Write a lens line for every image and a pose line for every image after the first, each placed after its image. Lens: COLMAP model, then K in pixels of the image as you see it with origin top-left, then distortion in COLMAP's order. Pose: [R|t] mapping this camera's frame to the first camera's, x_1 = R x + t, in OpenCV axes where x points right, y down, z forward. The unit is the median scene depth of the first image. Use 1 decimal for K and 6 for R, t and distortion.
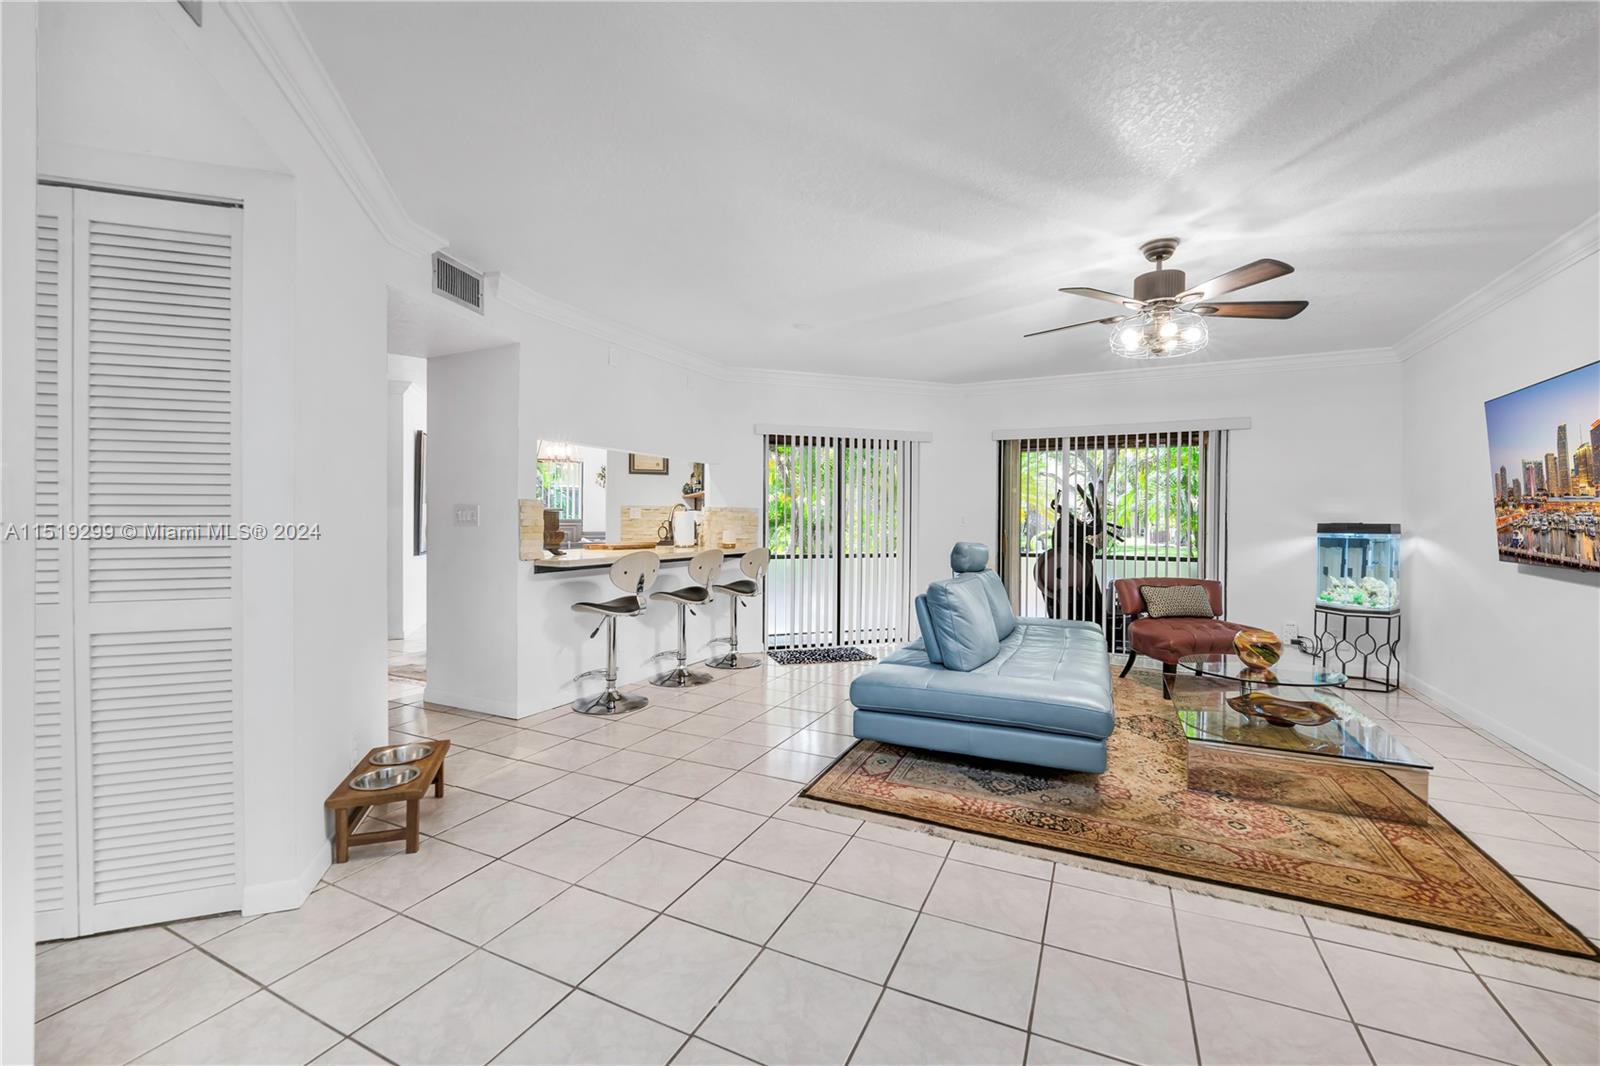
lens RADIAL K [[647.8, 0, 798.6], [0, 647.8, 530.2], [0, 0, 1]] dist [-0.014250, -0.000357]
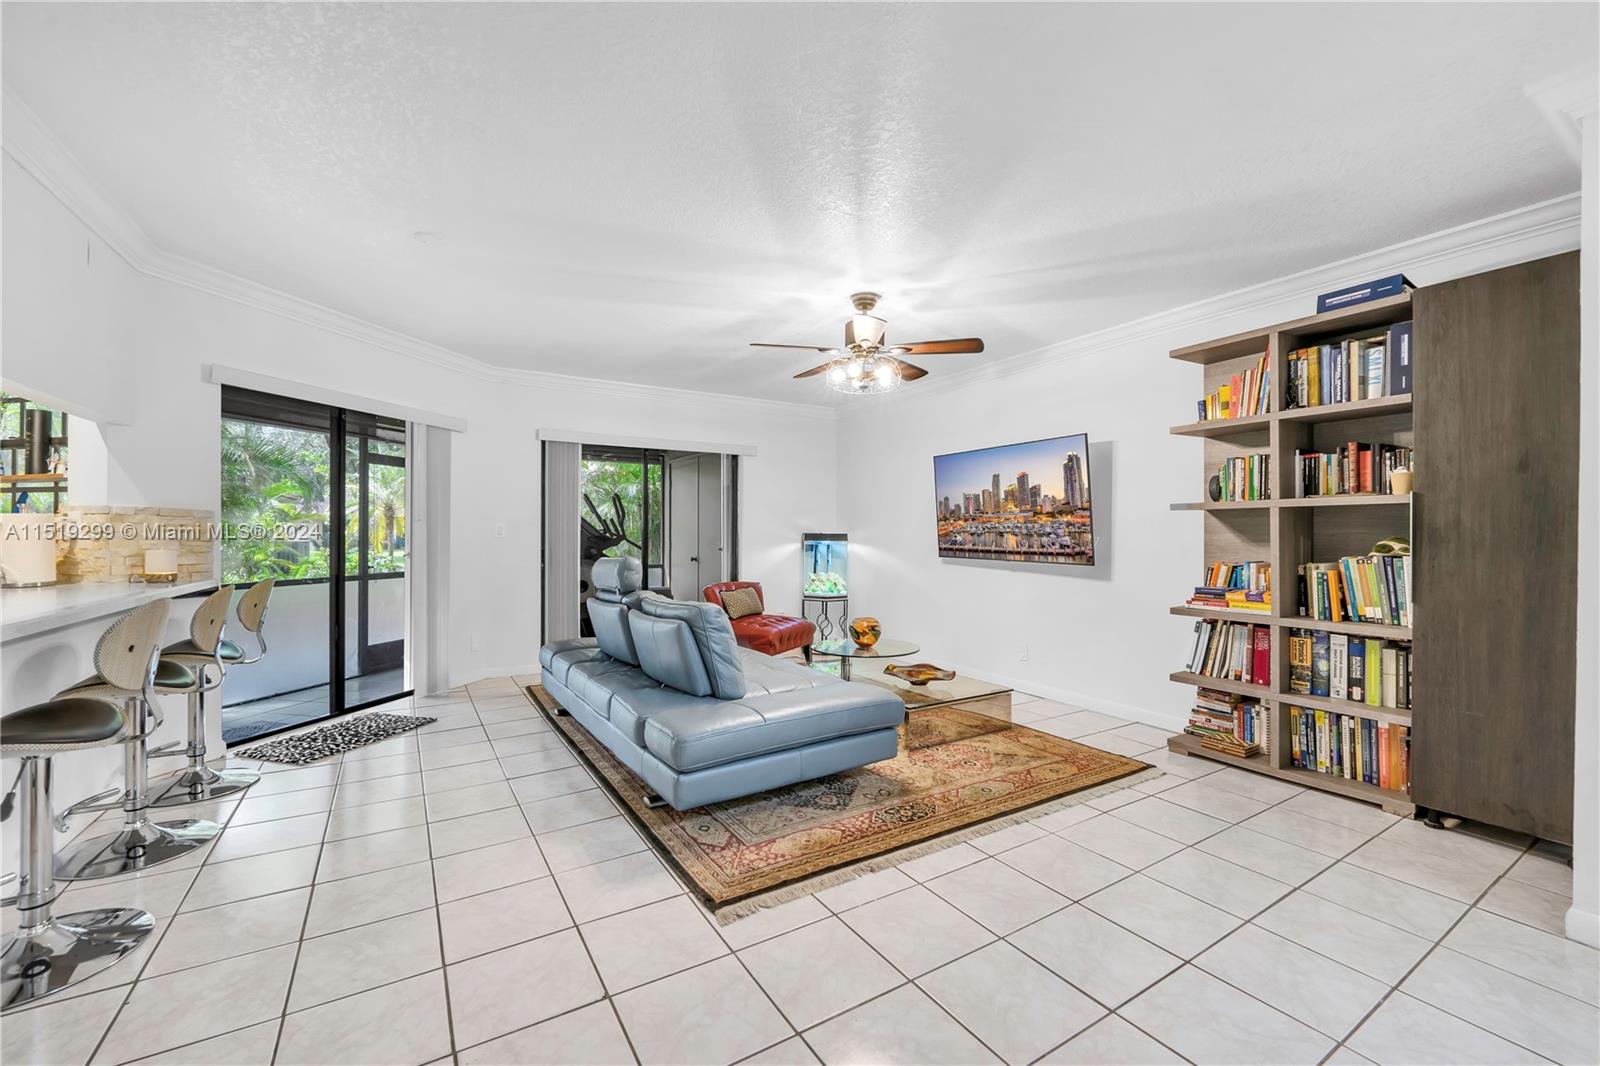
lens RADIAL K [[651.0, 0, 802.0], [0, 651.0, 536.2], [0, 0, 1]] dist [-0.009300, -0.000791]
pose [[0.539849, -0.010718, 0.841694, -0.358298], [0.011690, 0.999918, 0.005234, -0.010091], [-0.841681, 0.007014, 0.539930, 0.327471]]
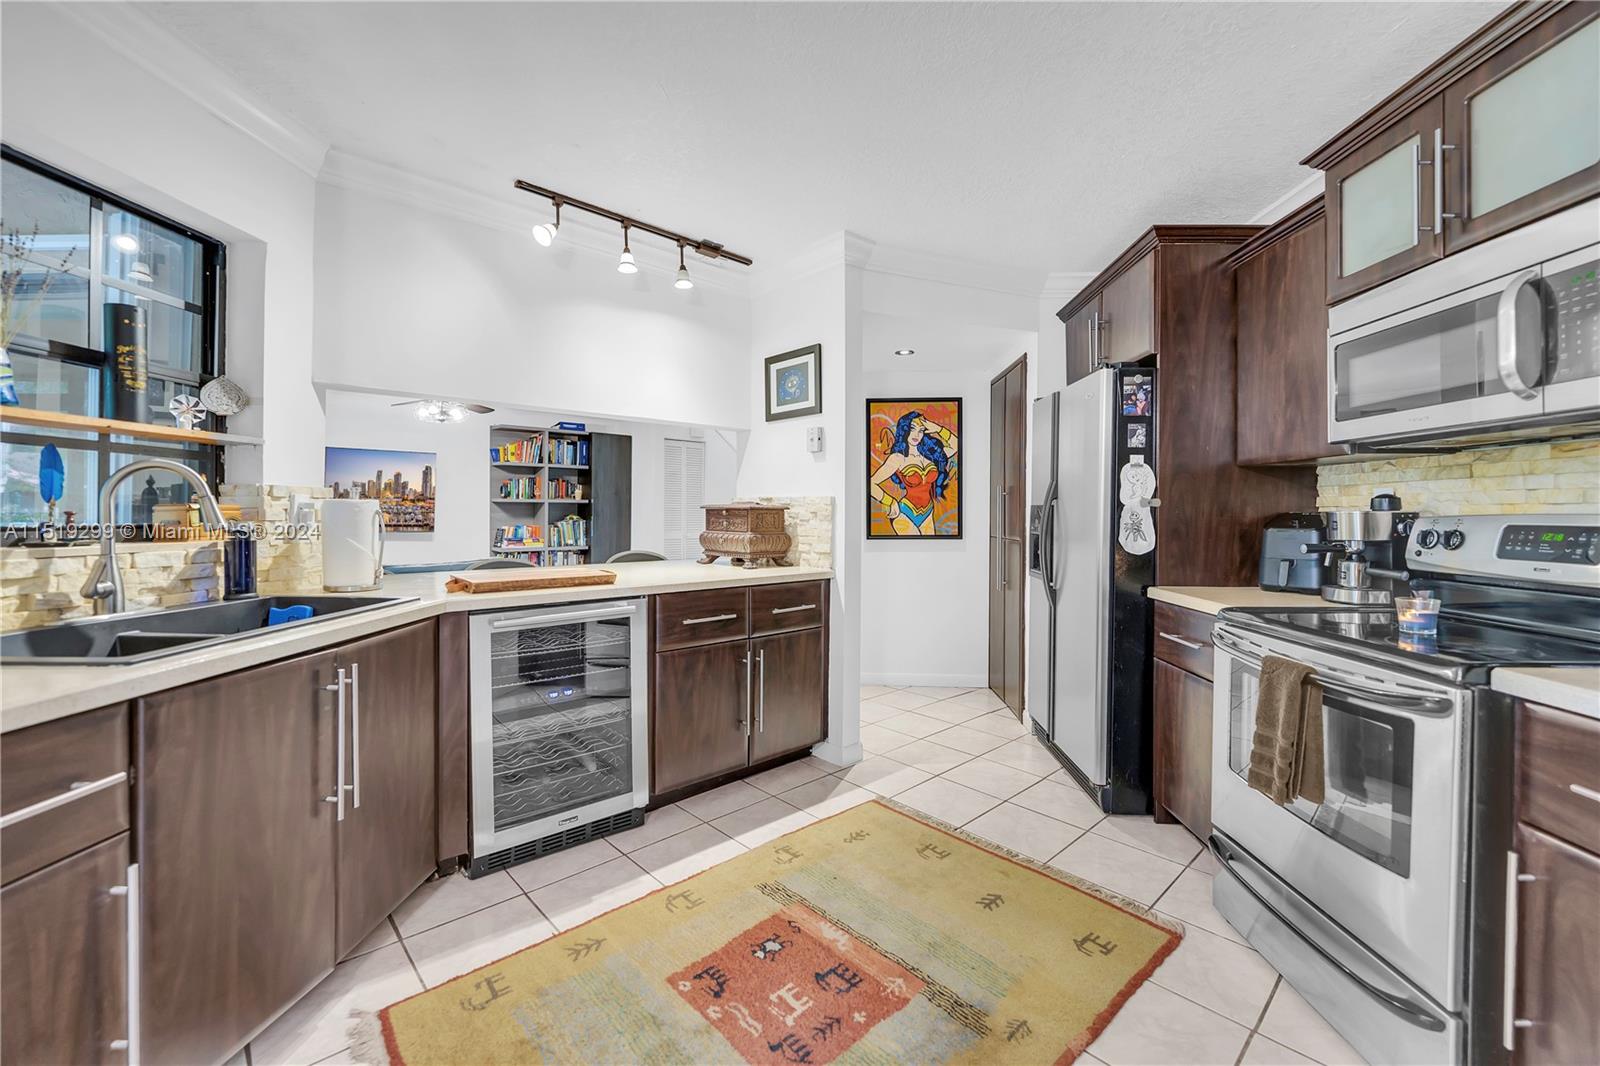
lens RADIAL K [[651.0, 0, 802.0], [0, 651.0, 536.2], [0, 0, 1]] dist [-0.009300, -0.000791]
pose [[-0.933503, -0.026260, 0.357607, -0.762444], [-0.008244, 0.998623, 0.051811, -0.038077], [-0.358476, 0.045418, -0.932434, 1.699511]]
